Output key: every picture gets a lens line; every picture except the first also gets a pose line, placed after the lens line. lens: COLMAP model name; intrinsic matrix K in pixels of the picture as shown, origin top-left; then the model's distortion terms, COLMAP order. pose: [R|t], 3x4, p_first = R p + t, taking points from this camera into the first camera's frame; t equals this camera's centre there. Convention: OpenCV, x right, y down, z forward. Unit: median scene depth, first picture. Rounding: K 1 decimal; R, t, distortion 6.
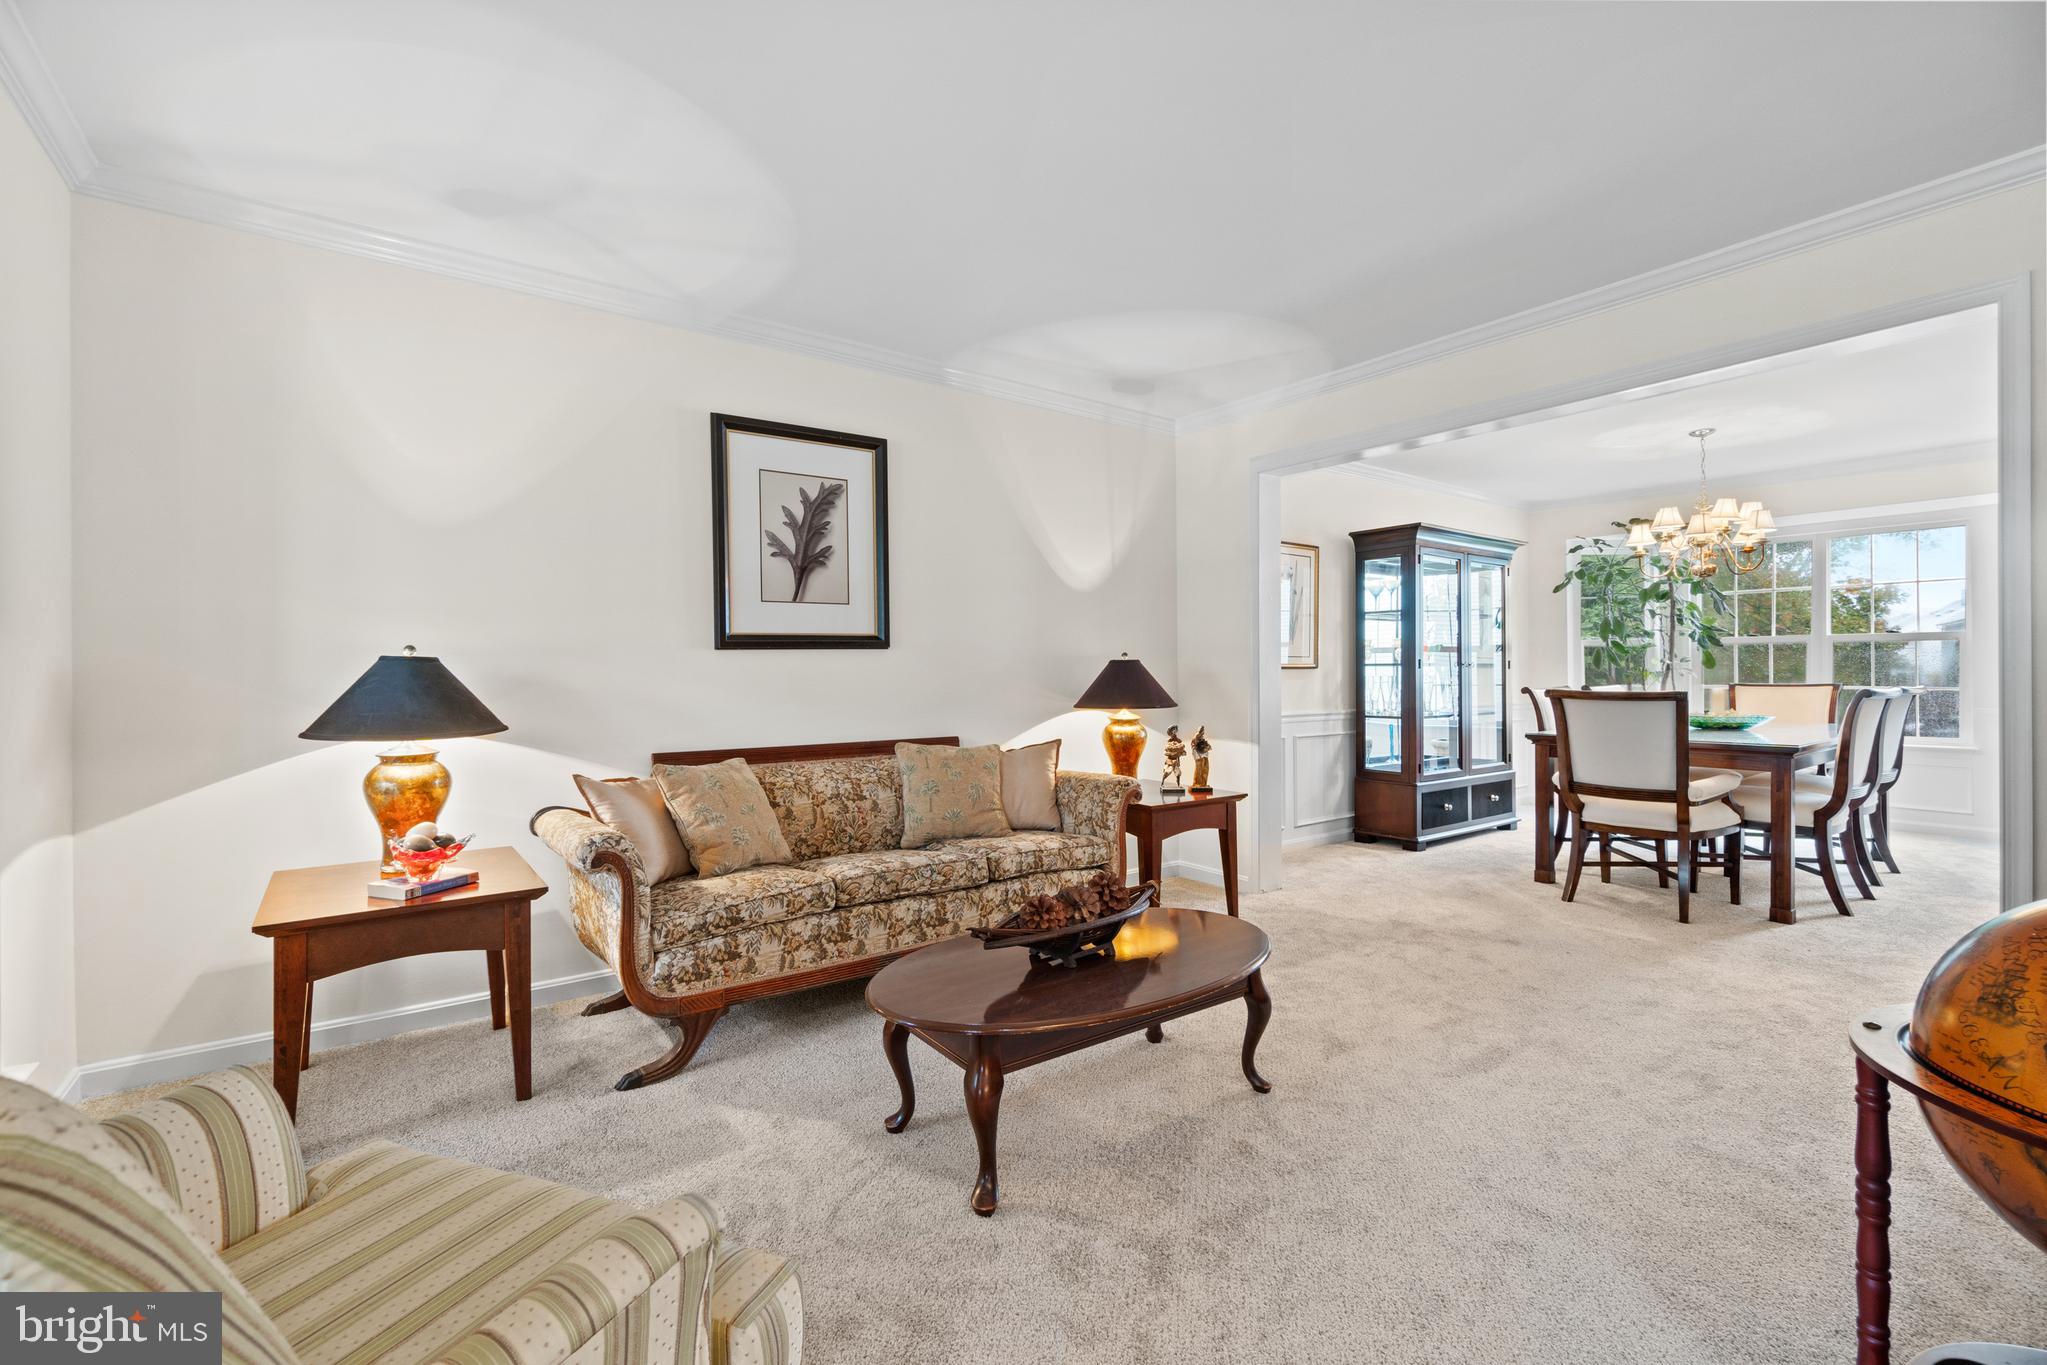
lens RADIAL K [[882.4, 0, 1014.7], [0, 882.4, 676.1], [0, 0, 1]] dist [-0.005758, 0.001752]
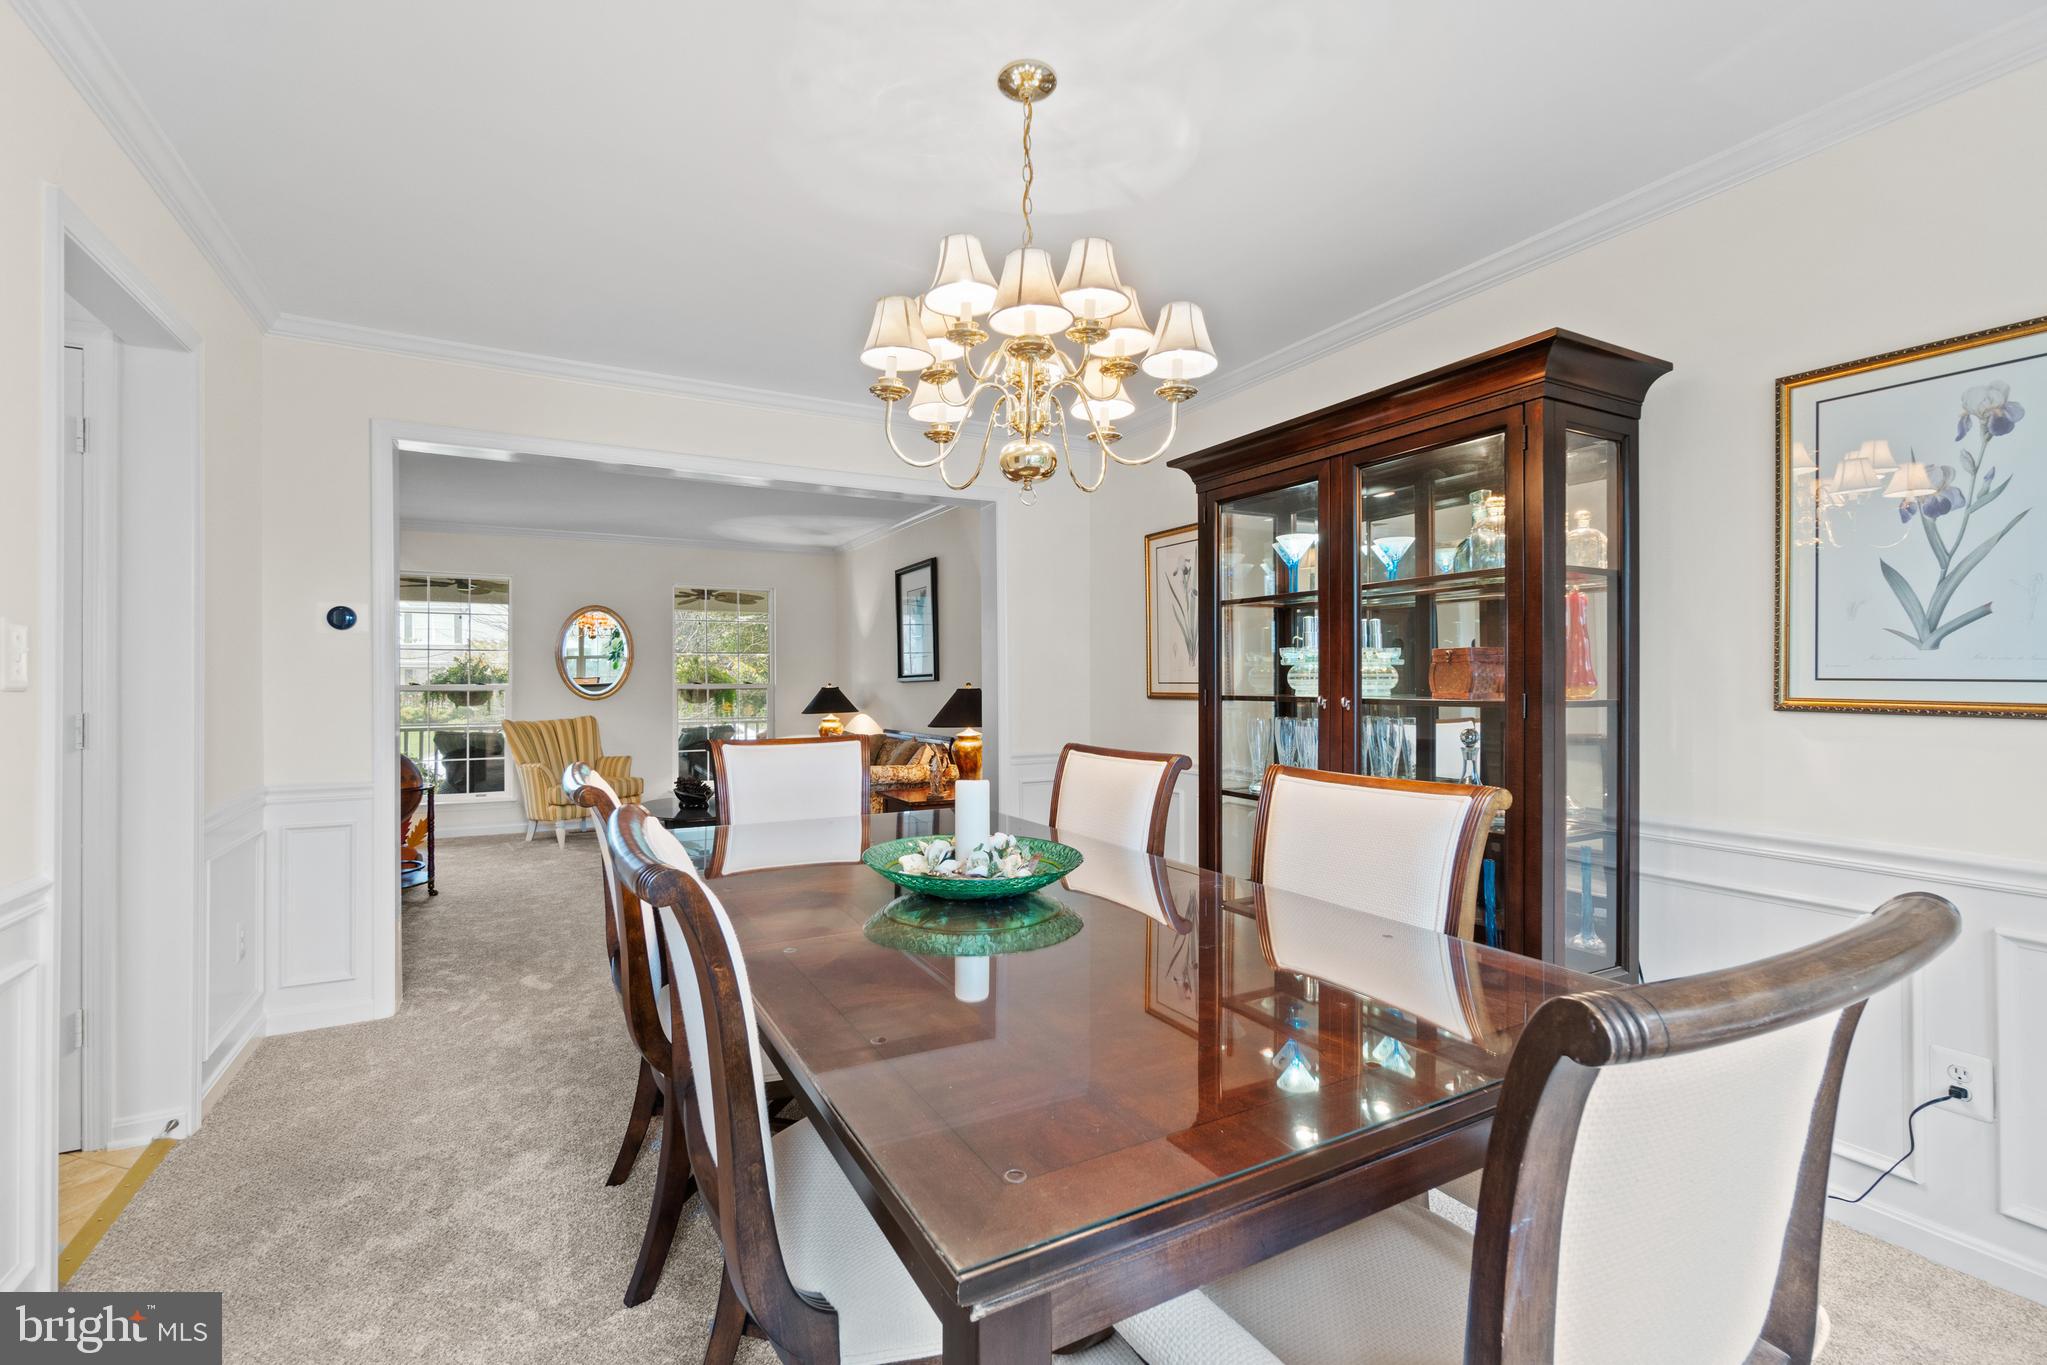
lens RADIAL K [[882.4, 0, 1016.8], [0, 882.4, 682.0], [0, 0, 1]] dist [-0.005758, 0.001752]
pose [[-0.146879, 0.003215, -0.989149, 1.377047], [-0.008952, 0.999949, 0.004579, -0.033940], [0.989114, 0.009527, -0.146843, 1.272103]]
